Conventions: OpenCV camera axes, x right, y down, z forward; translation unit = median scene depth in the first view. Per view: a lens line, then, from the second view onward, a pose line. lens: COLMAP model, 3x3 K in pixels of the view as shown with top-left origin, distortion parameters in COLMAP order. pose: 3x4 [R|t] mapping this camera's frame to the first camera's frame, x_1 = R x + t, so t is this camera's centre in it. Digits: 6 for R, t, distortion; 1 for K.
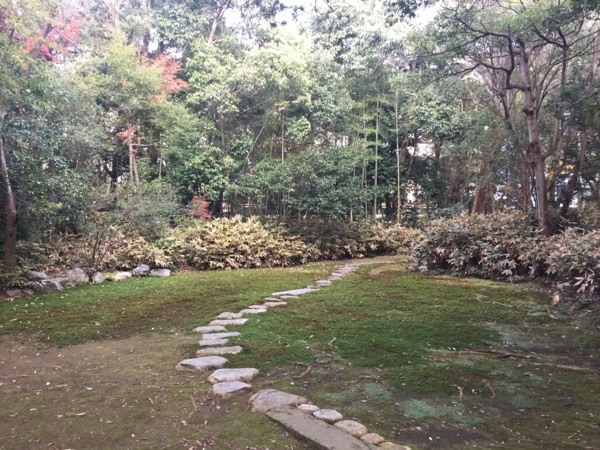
lens RADIAL K [[504.7, 0, 300.6], [0, 504.7, 227.7], [0, 0, 1]] dist [0.063366, -0.091115]
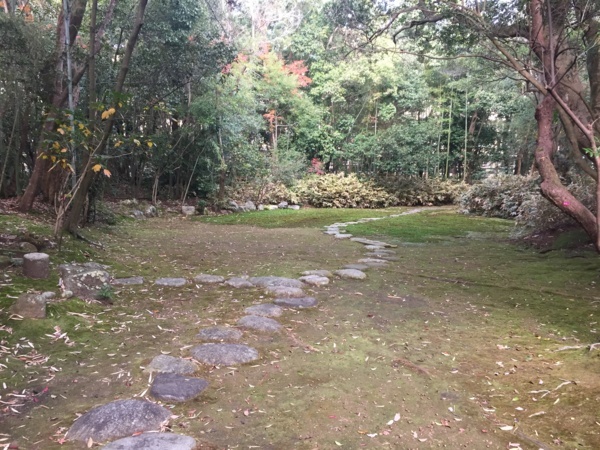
lens RADIAL K [[504.7, 0, 294.1], [0, 504.7, 228.9], [0, 0, 1]] dist [0.063366, -0.091115]
pose [[0.978702, 0.049005, -0.199349, 0.041150], [-0.030615, 0.995072, 0.094312, 0.004918], [0.202988, -0.086201, 0.975380, -0.477086]]
